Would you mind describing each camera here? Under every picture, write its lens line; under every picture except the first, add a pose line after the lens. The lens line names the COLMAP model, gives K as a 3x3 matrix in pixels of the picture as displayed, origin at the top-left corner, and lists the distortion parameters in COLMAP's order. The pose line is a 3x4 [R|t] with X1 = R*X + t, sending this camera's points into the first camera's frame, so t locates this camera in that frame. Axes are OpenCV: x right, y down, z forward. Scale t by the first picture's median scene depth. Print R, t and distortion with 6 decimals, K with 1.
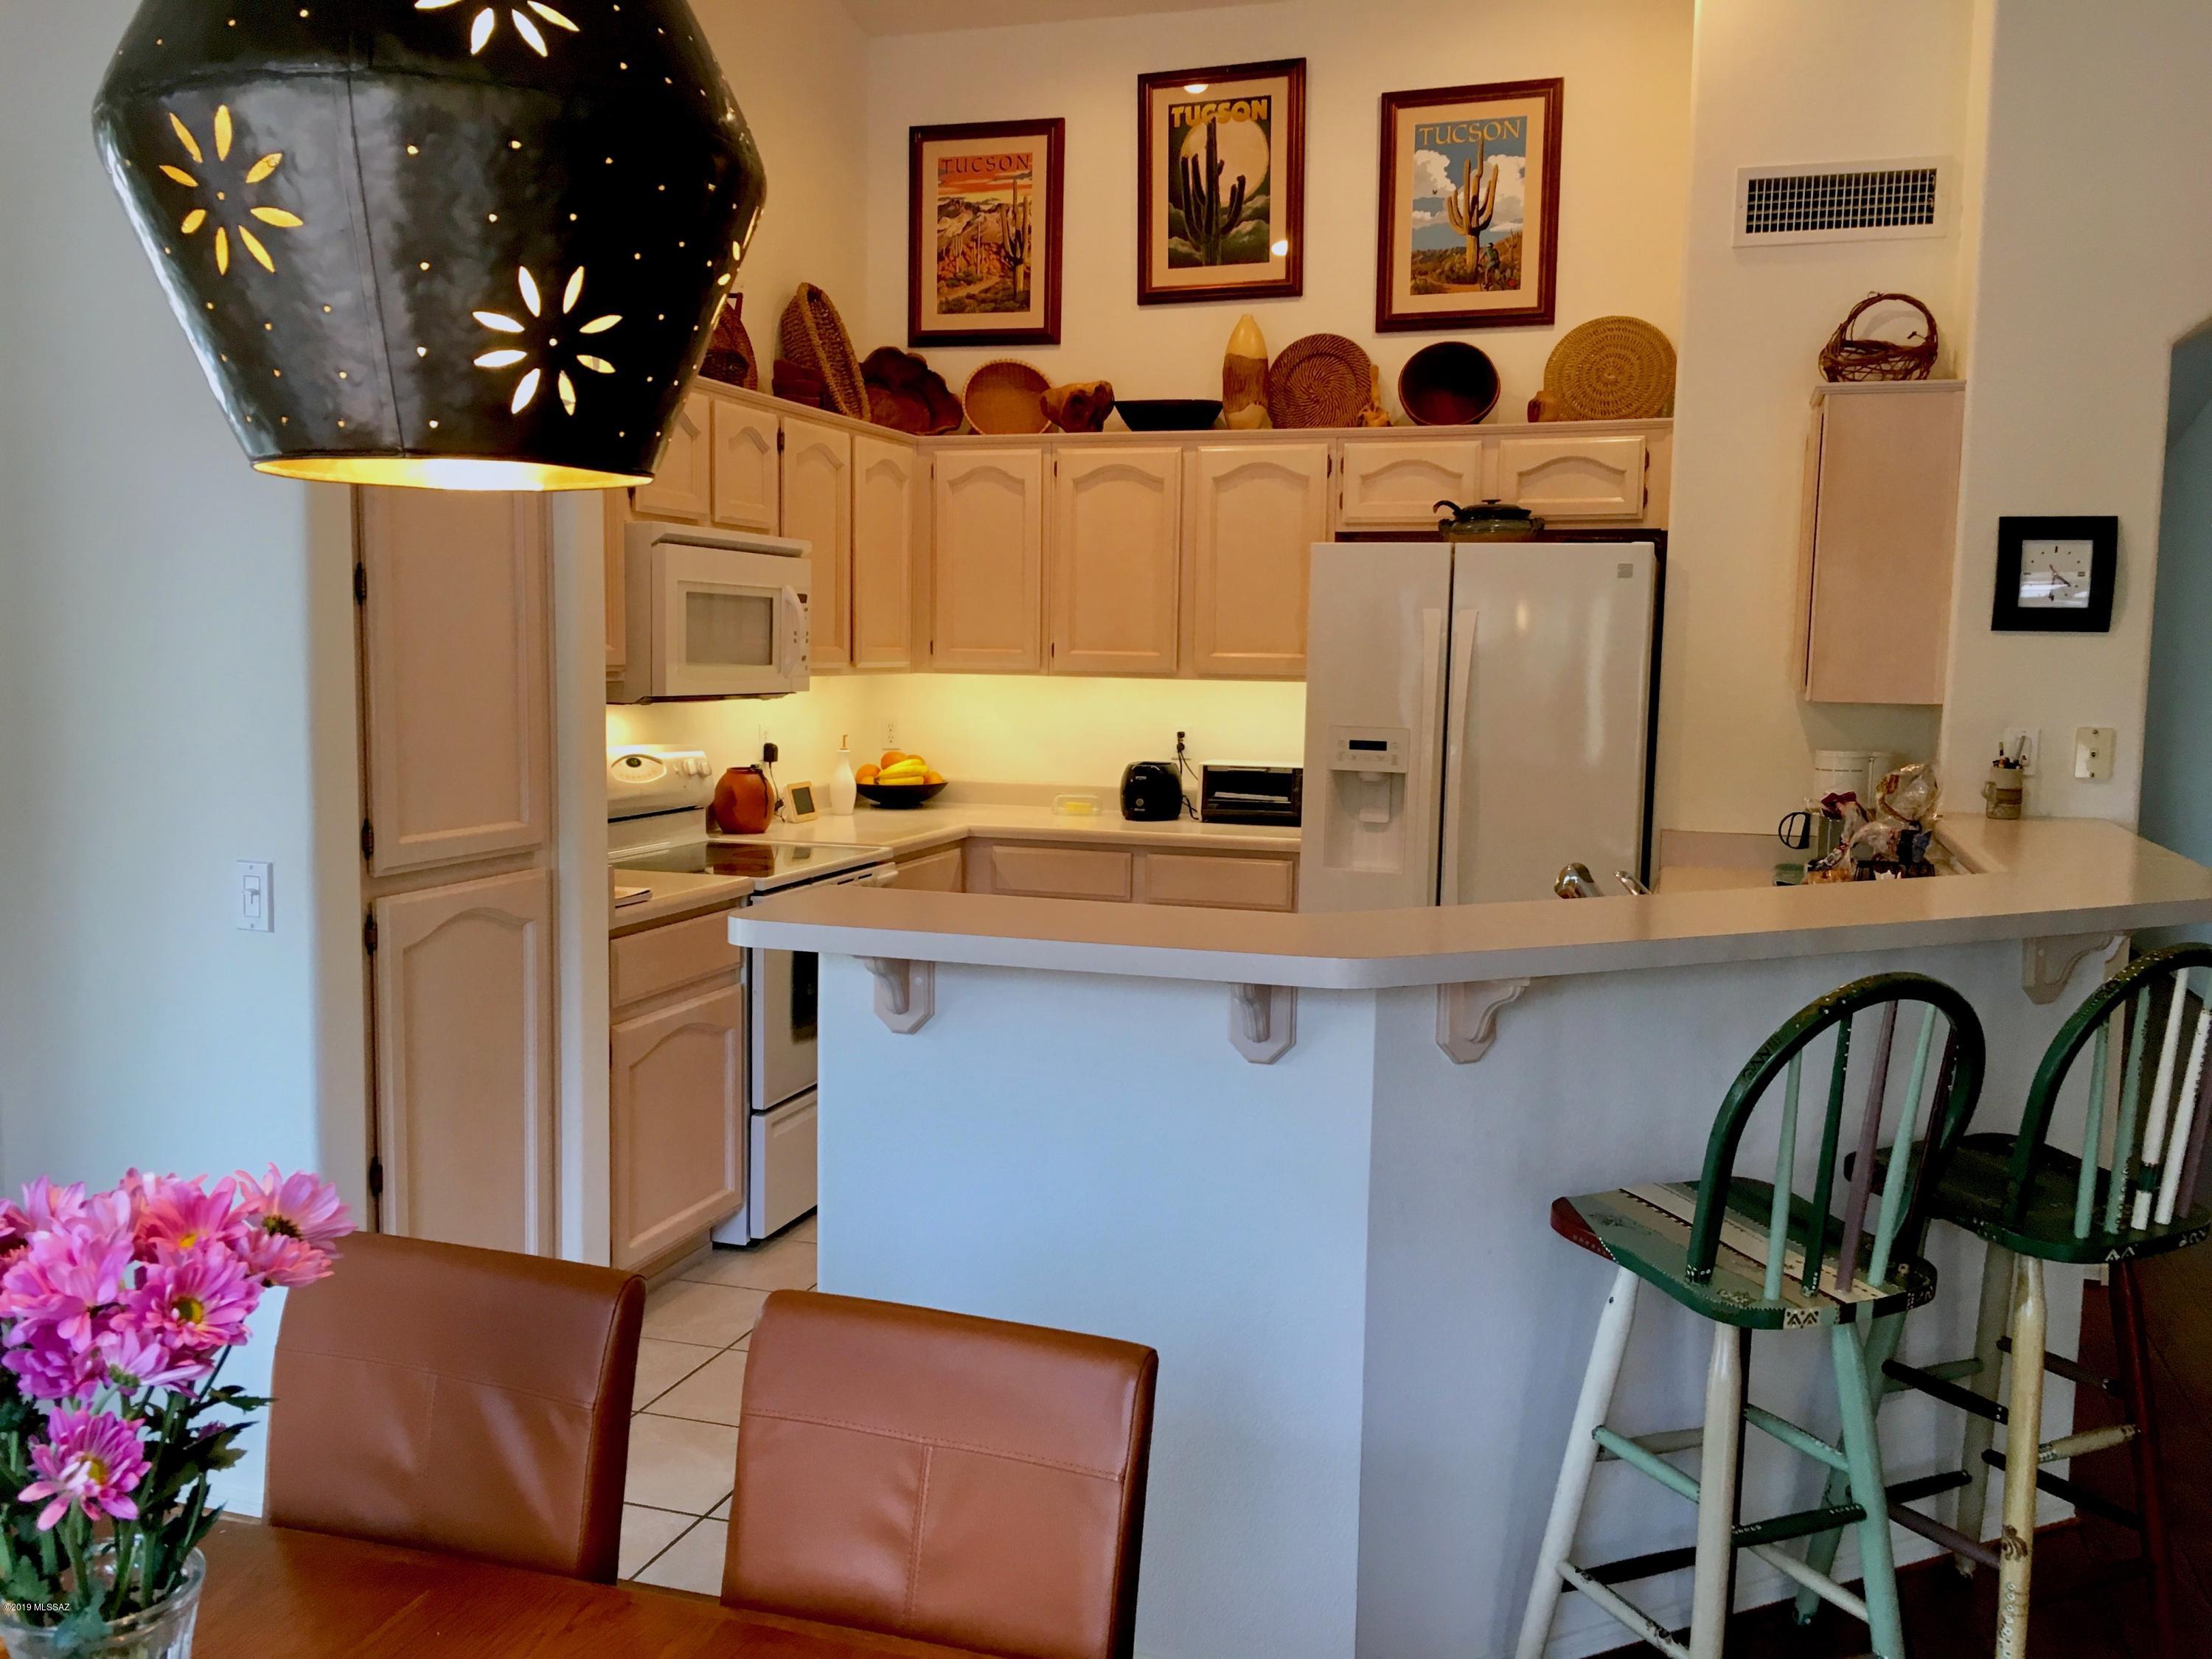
lens RADIAL K [[1867.6, 0, 1305.1], [0, 1867.6, 860.8], [0, 0, 1]] dist [0.088566, -0.099638]
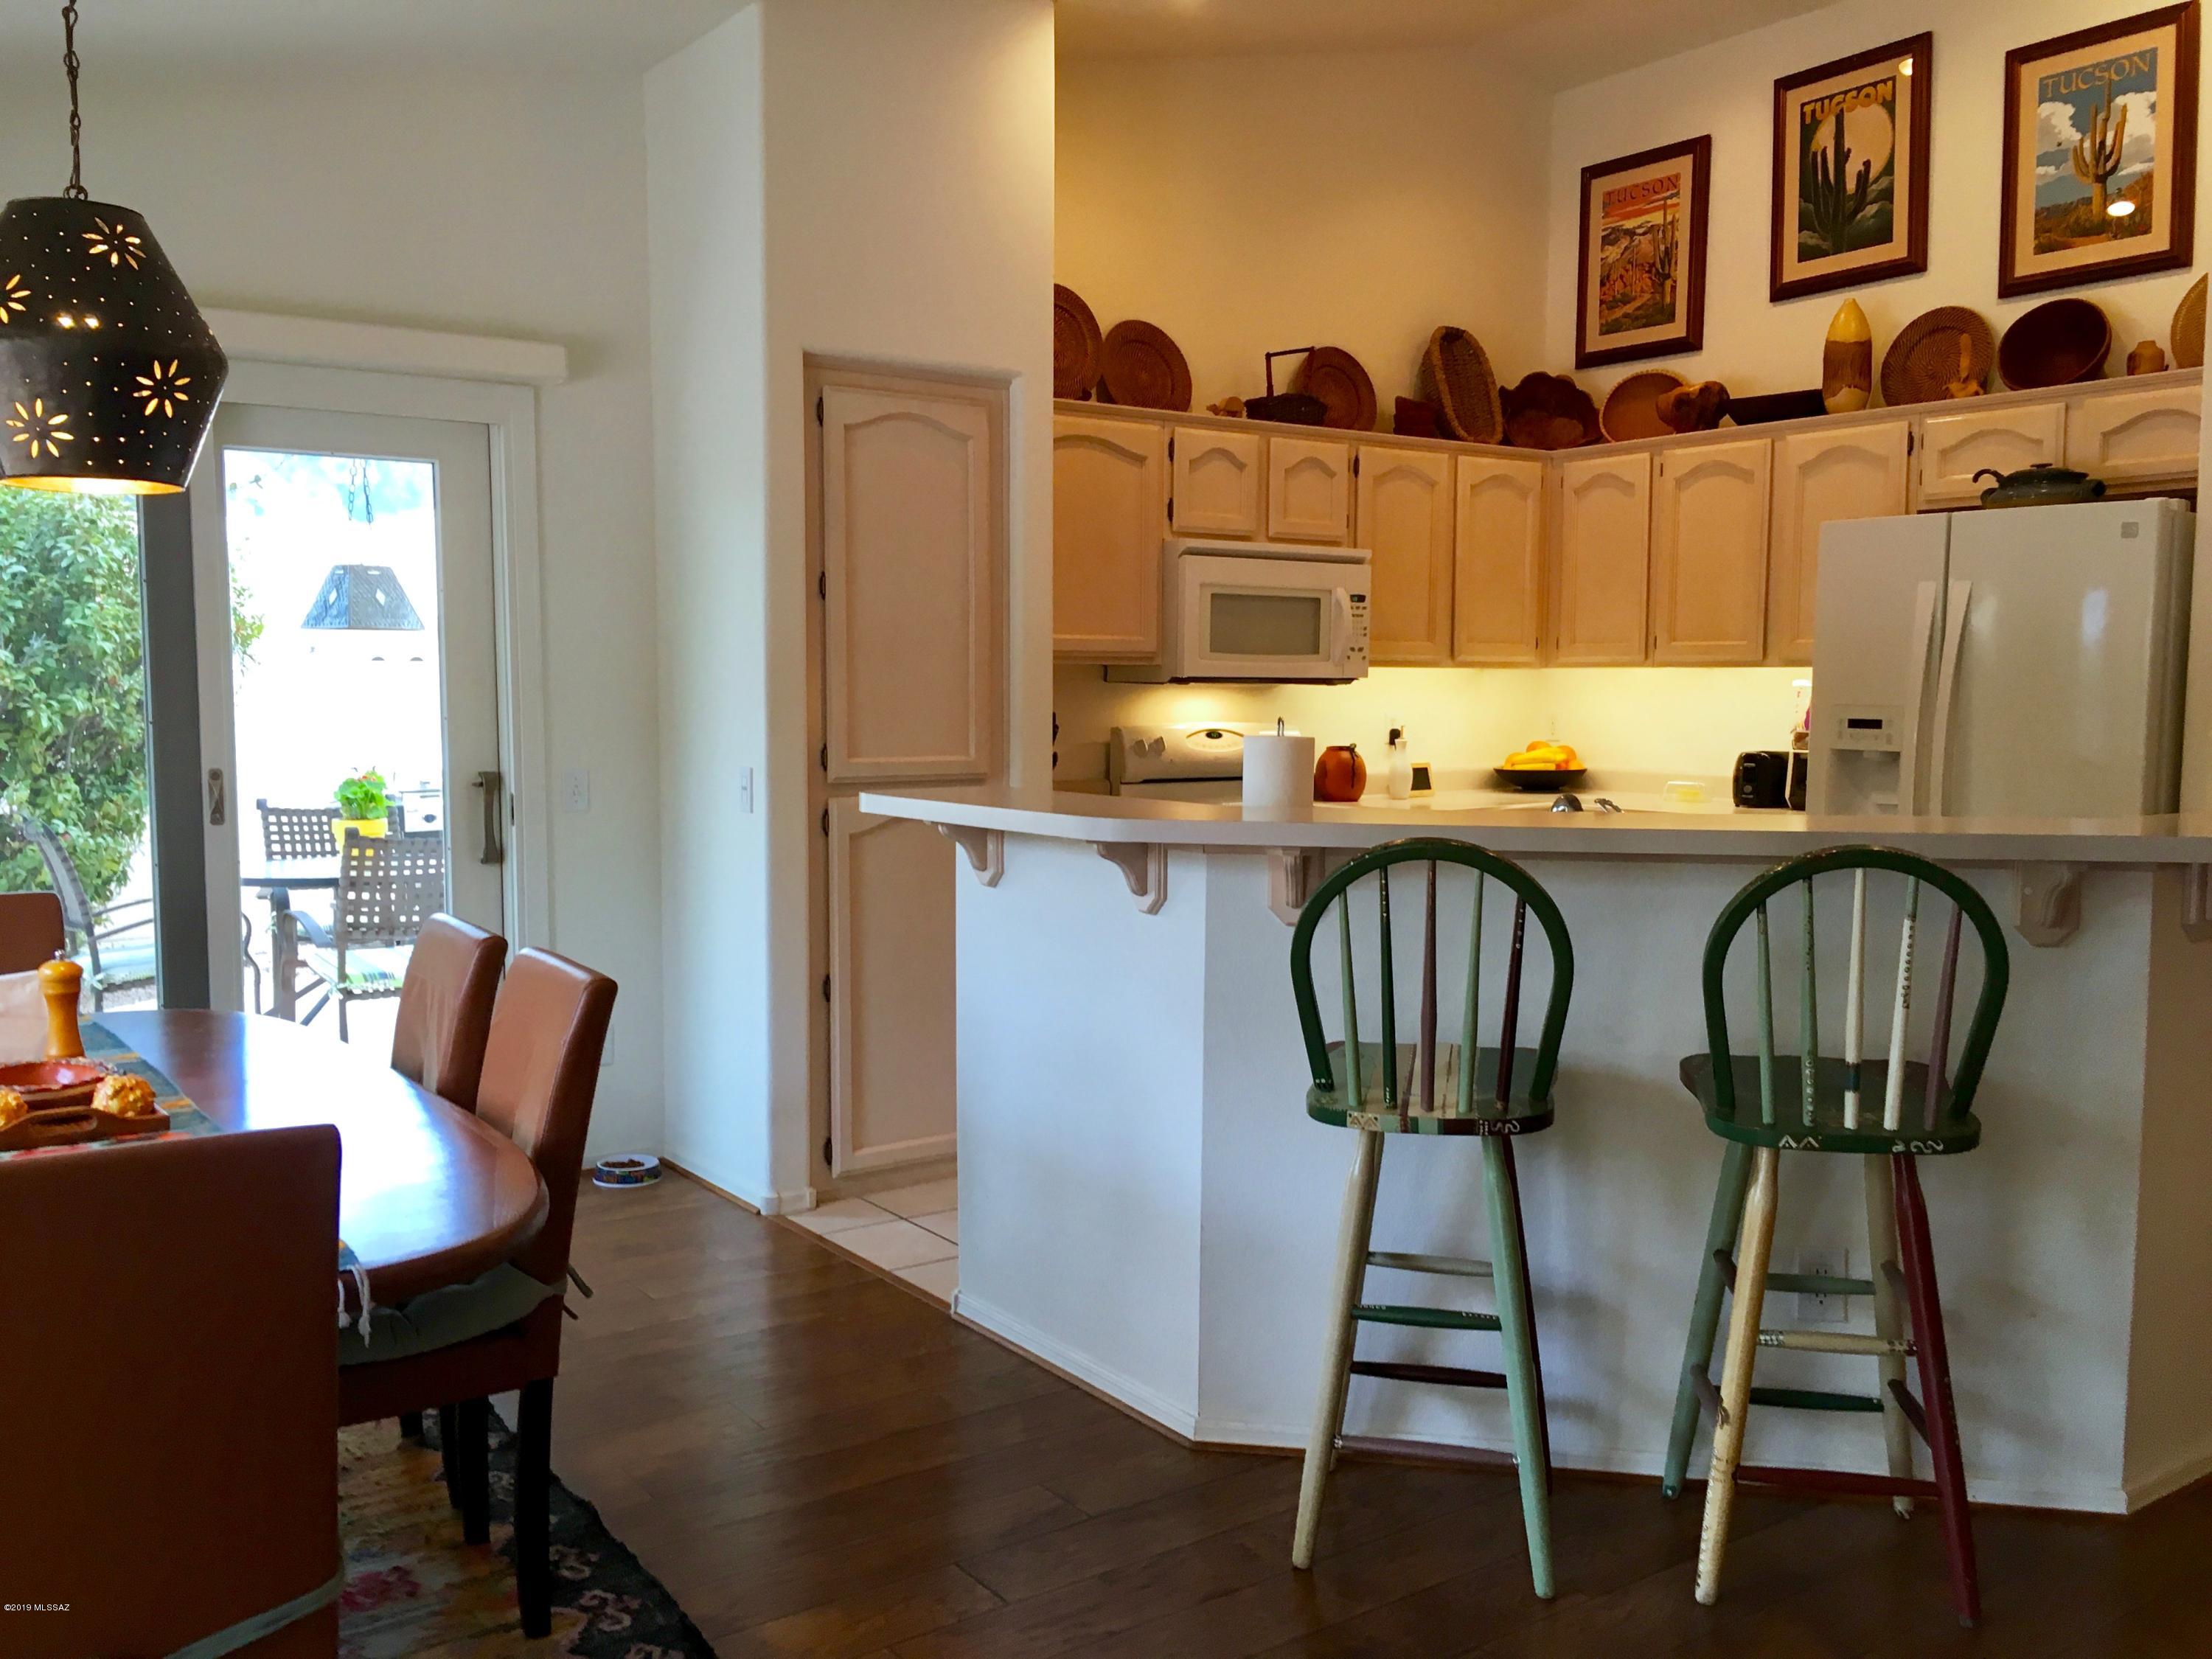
lens RADIAL K [[1867.6, 0, 1114.0], [0, 1867.6, 845.3], [0, 0, 1]] dist [0.088566, -0.099638]
pose [[0.814882, 0.043907, -0.577961, 0.253371], [-0.060509, 0.998123, -0.009487, 0.031233], [0.576460, 0.042702, 0.816009, -0.028537]]
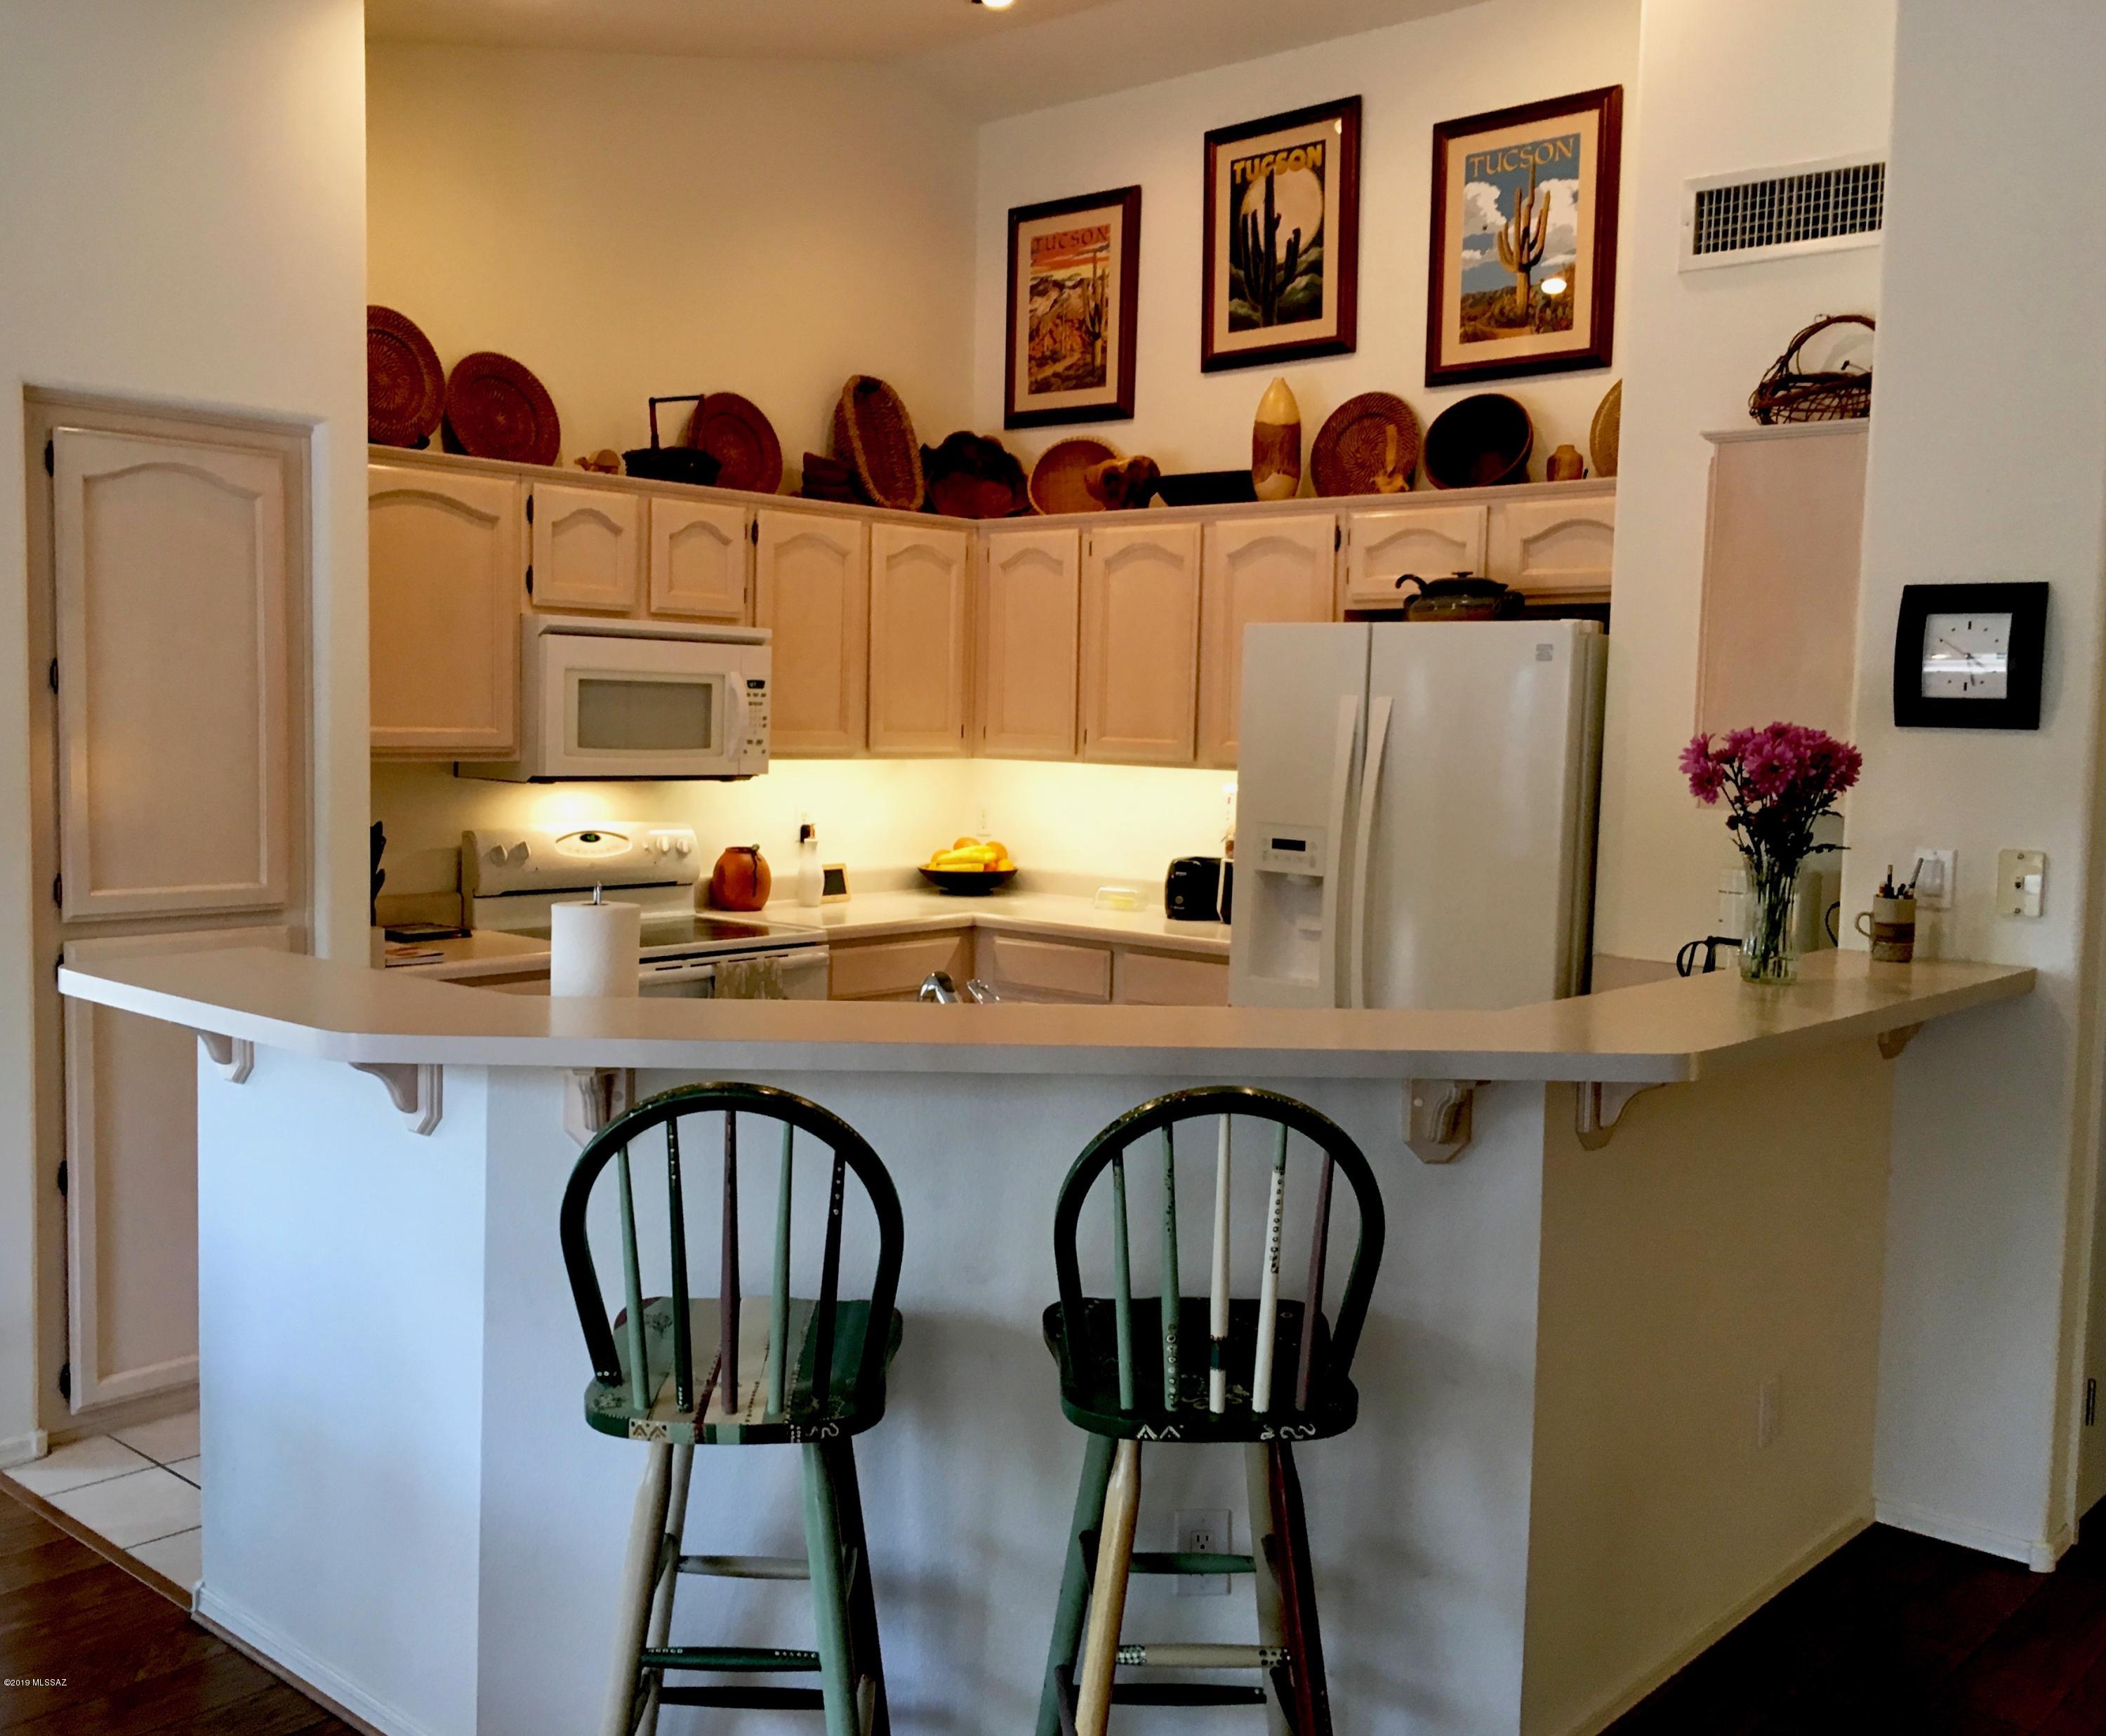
lens RADIAL K [[2037.4, 0, 973.8], [0, 2037.4, 901.4], [0, 0, 1]] dist [0.065164, 0.000000]
pose [[0.915449, 0.044671, -0.399946, 0.256121], [-0.057204, 0.998173, -0.019446, -0.005471], [0.398347, 0.040680, 0.916332, 0.028754]]
